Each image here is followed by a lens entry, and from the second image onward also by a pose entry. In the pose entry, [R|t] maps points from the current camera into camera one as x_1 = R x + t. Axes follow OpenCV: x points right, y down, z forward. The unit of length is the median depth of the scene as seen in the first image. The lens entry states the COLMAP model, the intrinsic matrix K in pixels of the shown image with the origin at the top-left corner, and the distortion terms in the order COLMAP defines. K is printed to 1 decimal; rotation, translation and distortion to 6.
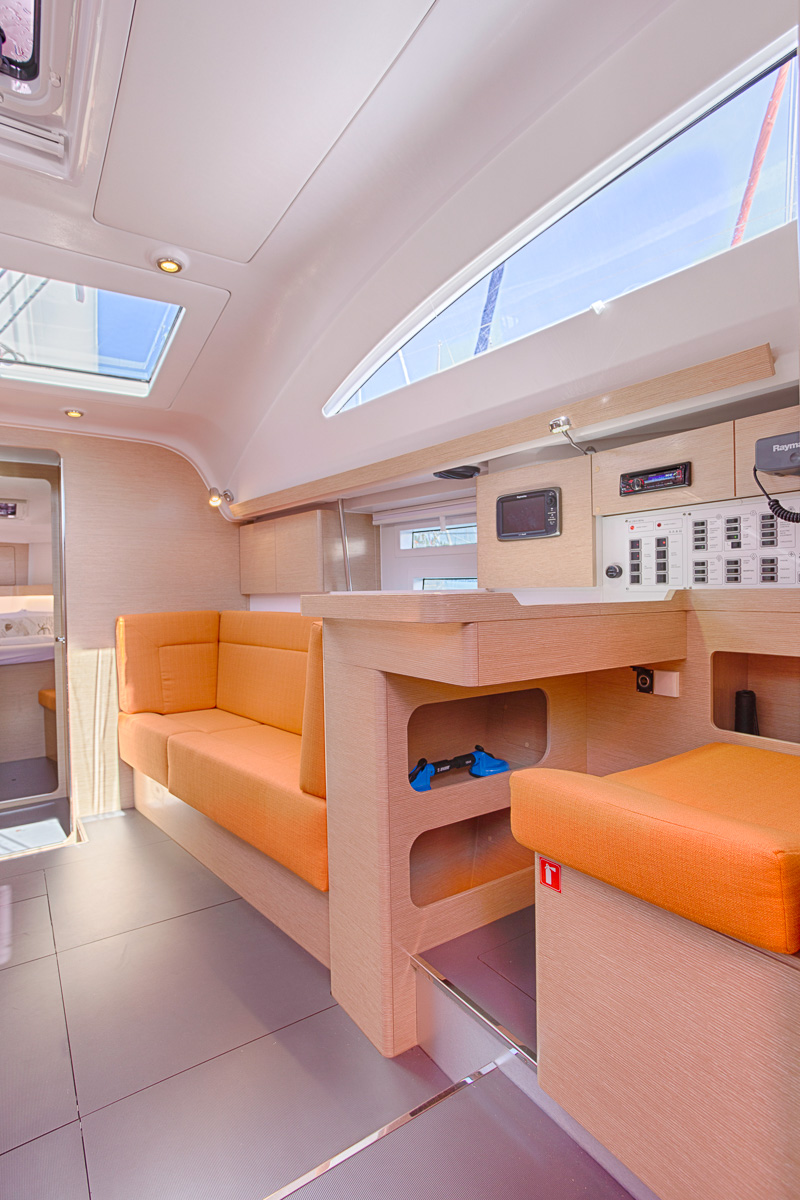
lens RADIAL K [[611.1, 0, 400.0], [0, 611.1, 600.0], [0, 0, 1]] dist [-0.059667, 0.044727]
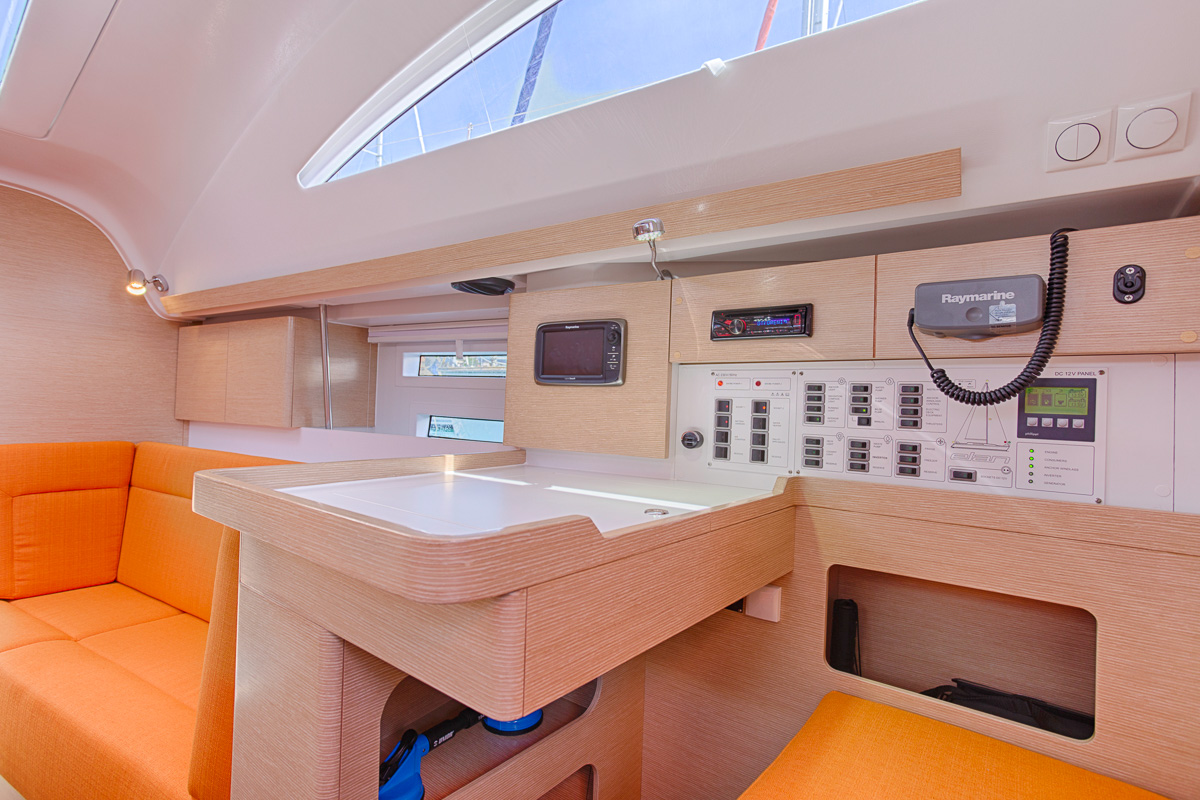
lens RADIAL K [[582.1, 0, 600.0], [0, 582.1, 400.0], [0, 0, 1]] dist [-0.052859, 0.031139]
pose [[0.948952, 0.055897, 0.310428, 0.020224], [-0.047946, 0.998298, -0.033191, -0.066258], [-0.311755, 0.016613, 0.950017, 0.357061]]
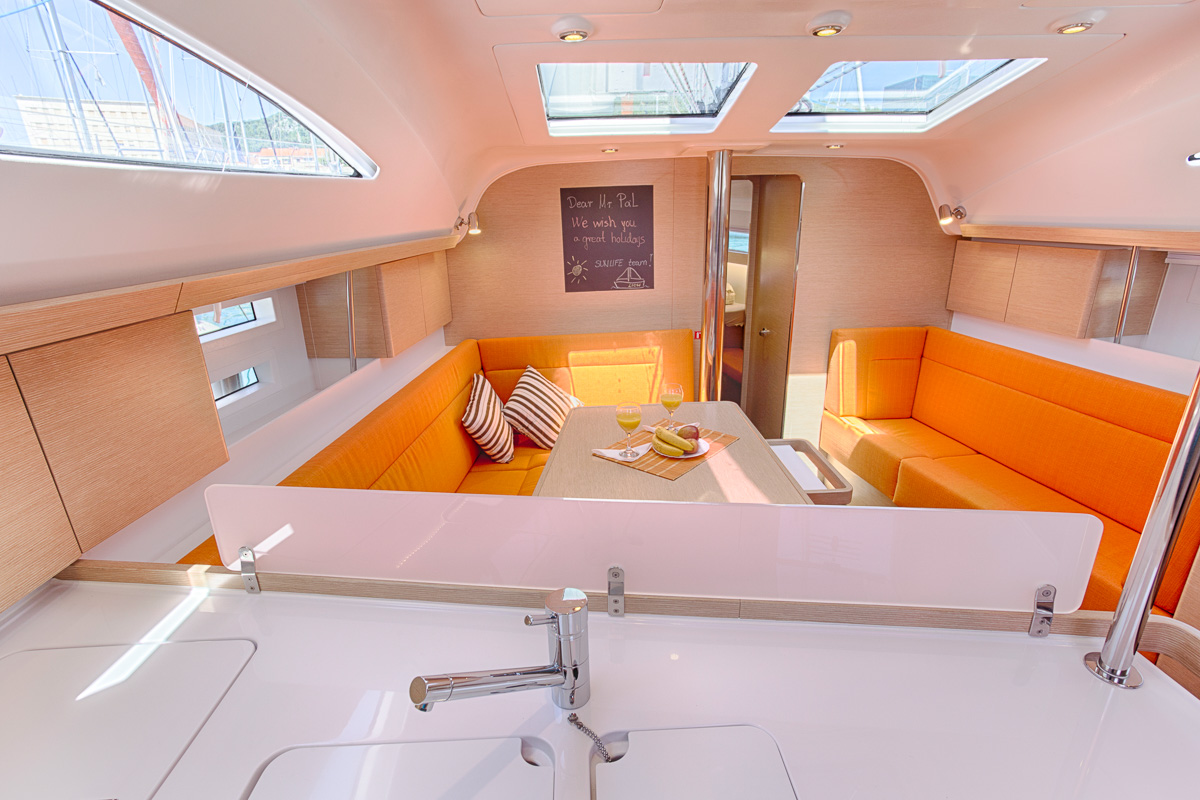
lens RADIAL K [[582.1, 0, 600.0], [0, 582.1, 400.0], [0, 0, 1]] dist [-0.052859, 0.031139]
pose [[0.858511, 0.163900, -0.485897, -0.517124], [-0.000986, 0.948072, 0.318055, -0.325616], [0.512794, -0.272574, 0.814092, -0.215894]]
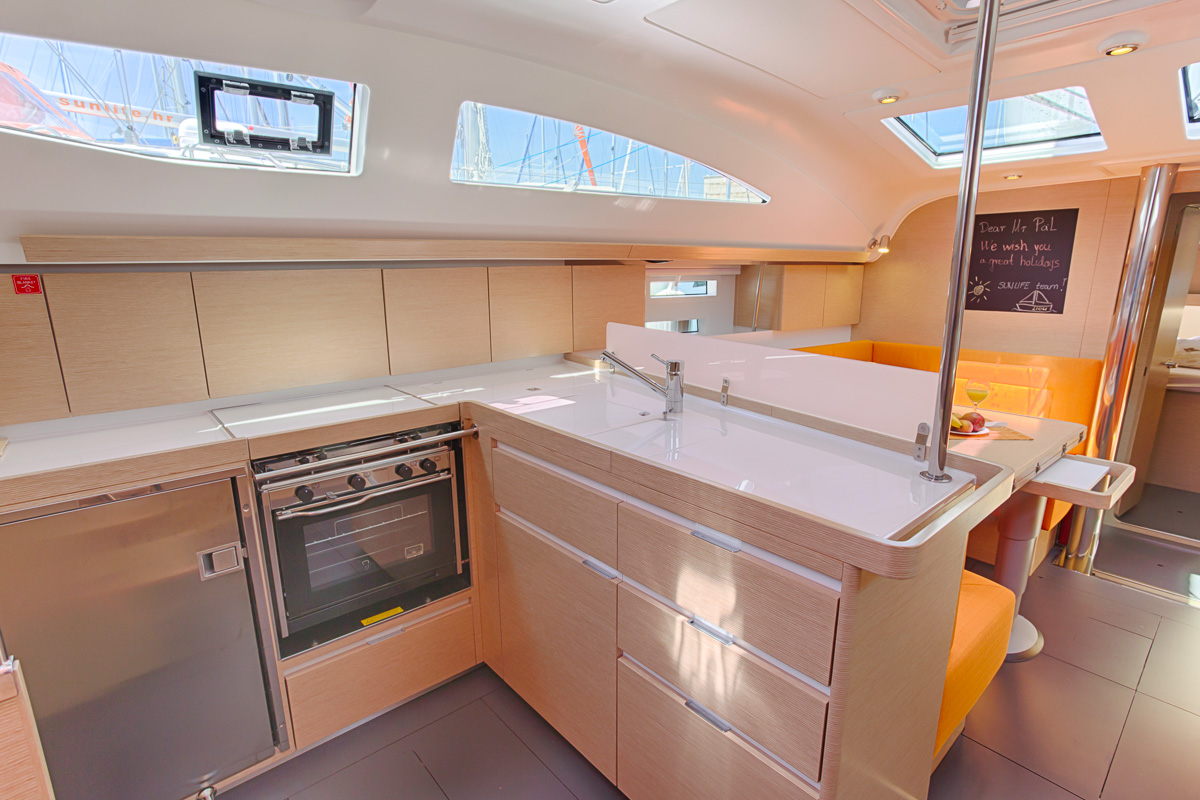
lens RADIAL K [[600.3, 0, 607.2], [0, 600.3, 398.8], [0, 0, 1]] dist [-0.052565, 0.036589]
pose [[0.147664, 0.239484, -0.959605, 0.261546], [-0.017670, 0.970726, 0.239540, -0.232547], [0.988880, -0.018415, 0.147573, -0.191822]]
